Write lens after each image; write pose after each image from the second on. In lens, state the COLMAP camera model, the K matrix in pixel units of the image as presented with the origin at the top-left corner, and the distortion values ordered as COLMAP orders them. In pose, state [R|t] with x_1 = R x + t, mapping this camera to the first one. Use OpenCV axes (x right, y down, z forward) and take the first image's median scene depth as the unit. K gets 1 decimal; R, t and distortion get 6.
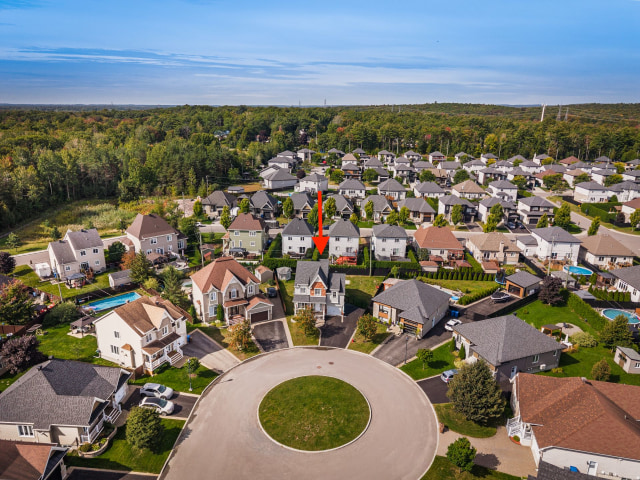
lens RADIAL K [[425.6, 0, 320.0], [0, 425.6, 240.0], [0, 0, 1]] dist [0.055969, -0.073563]
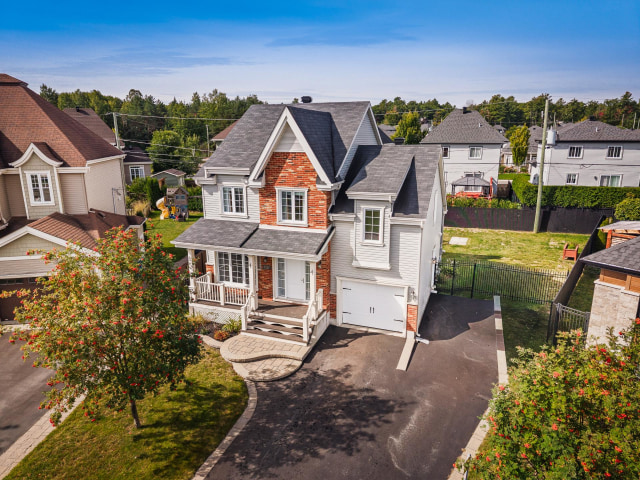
lens RADIAL K [[427.1, 0, 320.0], [0, 427.1, 240.0], [0, 0, 1]] dist [0.006742, 0.003233]
pose [[0.956549, 0.045574, -0.287989, 0.055455], [-0.061148, 0.997100, -0.045309, 0.118030], [0.285089, 0.060950, 0.956561, 0.647620]]
